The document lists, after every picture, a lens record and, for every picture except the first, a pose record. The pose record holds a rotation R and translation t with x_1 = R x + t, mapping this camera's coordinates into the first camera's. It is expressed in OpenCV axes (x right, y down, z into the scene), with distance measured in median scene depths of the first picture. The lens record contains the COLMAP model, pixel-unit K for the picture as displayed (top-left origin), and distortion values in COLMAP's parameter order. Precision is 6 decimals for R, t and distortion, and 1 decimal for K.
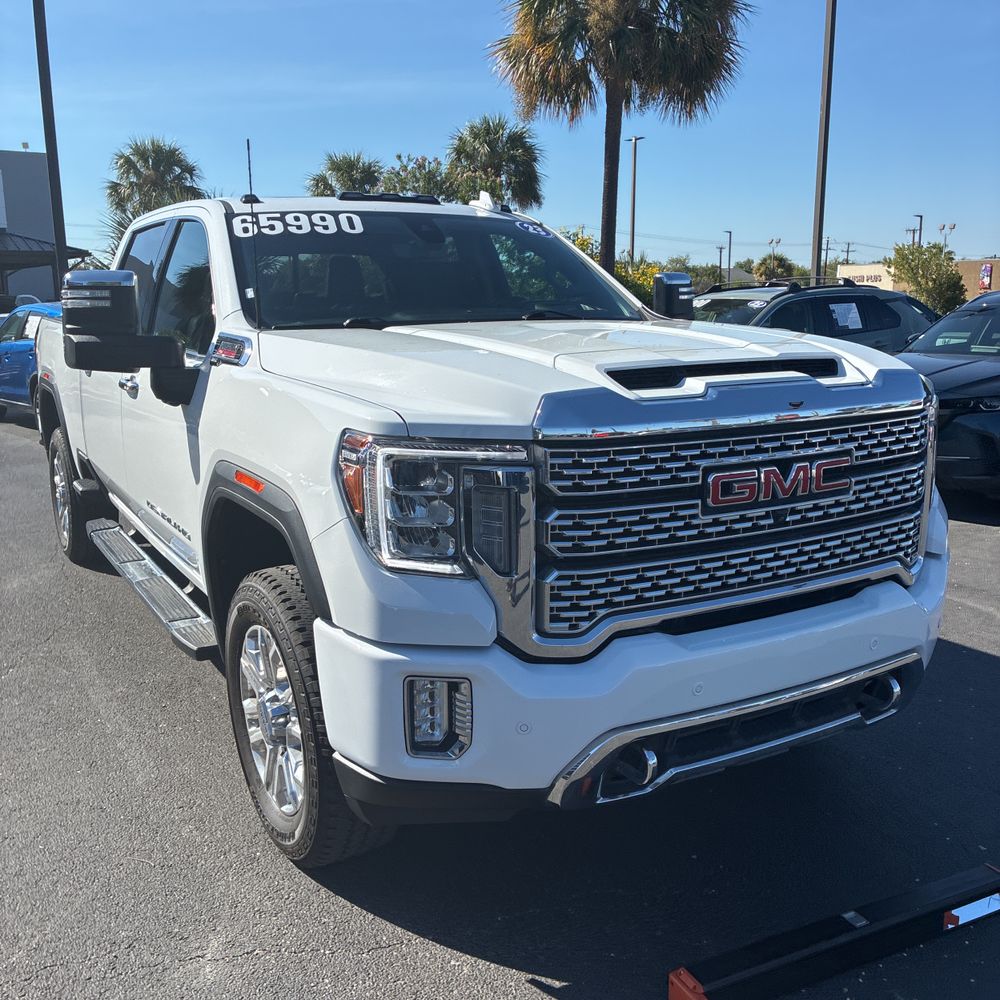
lens RADIAL K [[1022.8, 0, 475.6], [0, 1022.8, 487.5], [0, 0, 1]] dist [0.020341, -0.020863]
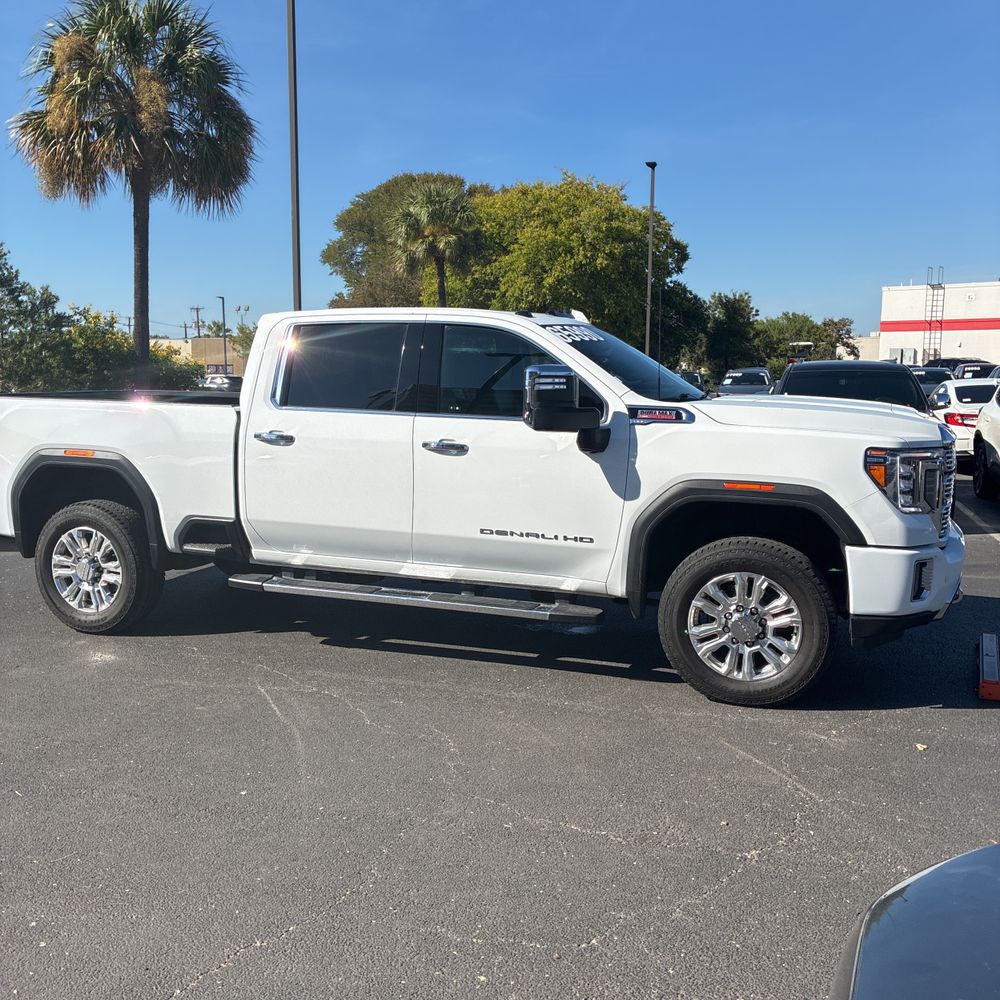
lens RADIAL K [[1022.8, 0, 475.6], [0, 1022.8, 487.5], [0, 0, 1]] dist [0.020341, -0.020863]
pose [[0.770419, -0.062001, 0.634516, -1.805656], [0.106096, 0.993850, -0.031708, 0.001280], [-0.628648, 0.091748, 0.772259, -0.075778]]
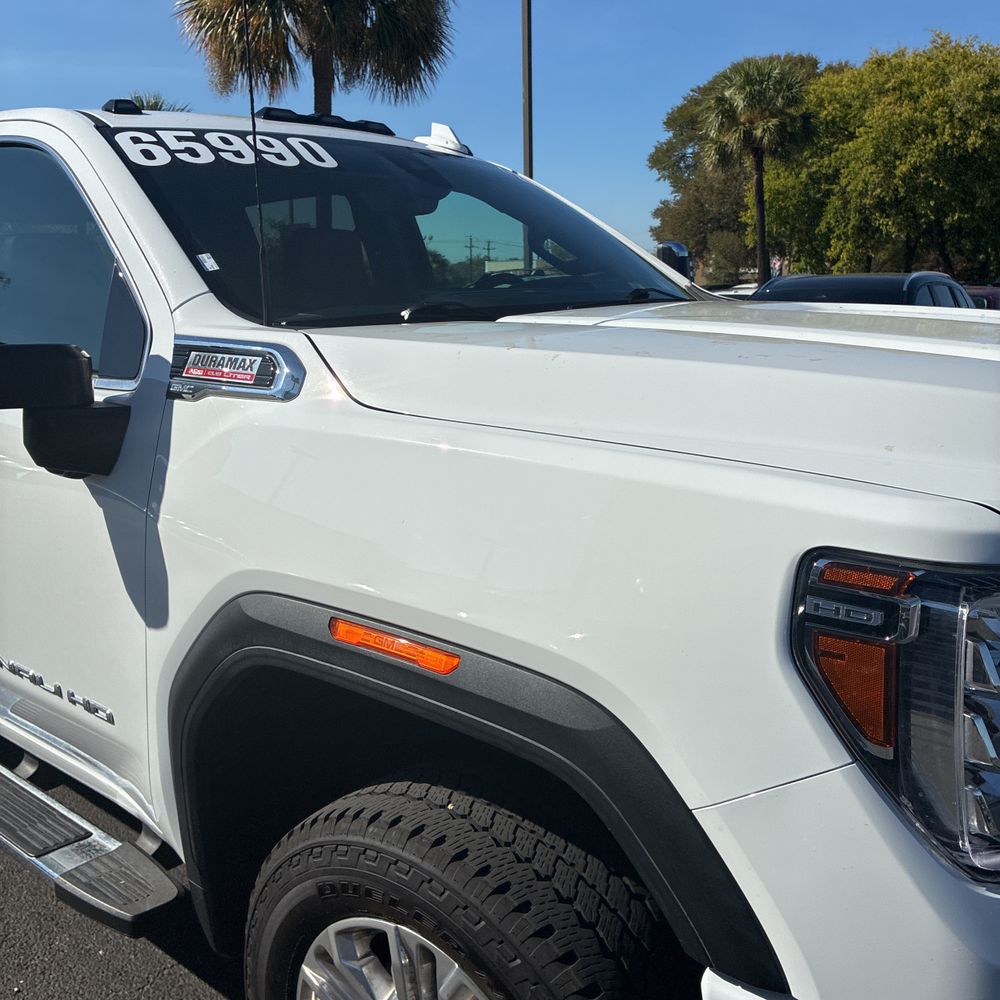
lens RADIAL K [[1022.8, 0, 475.6], [0, 1022.8, 487.5], [0, 0, 1]] dist [0.020341, -0.020863]
pose [[0.942815, -0.072792, 0.325272, -0.352103], [0.071945, 0.997301, 0.014651, -0.088169], [-0.325460, 0.009589, 0.945507, 0.568537]]
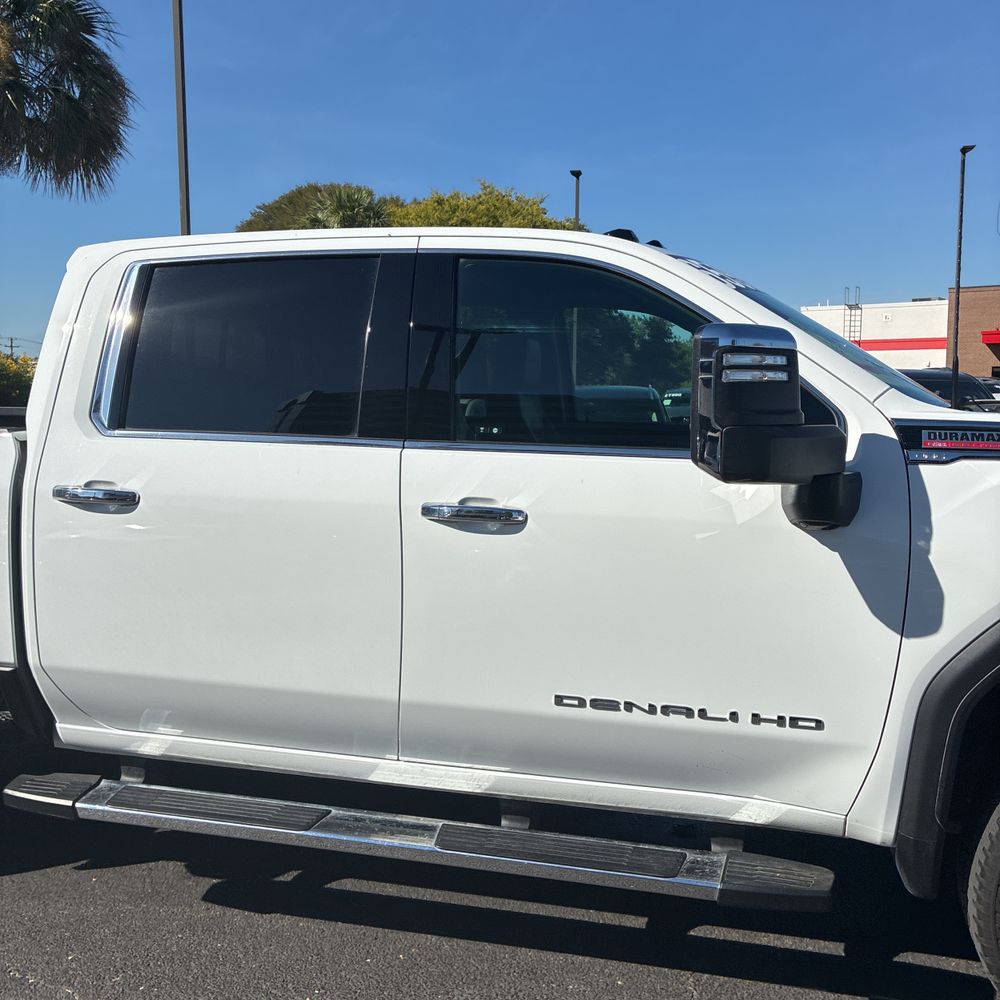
lens RADIAL K [[1028.8, 0, 499.6], [0, 1028.8, 489.8], [0, 0, 1]] dist [0.006257, -0.004097]
pose [[0.693211, -0.059152, 0.718303, -1.190940], [0.126161, 0.991198, -0.040129, -0.136119], [-0.709607, 0.118440, 0.694572, 0.885892]]
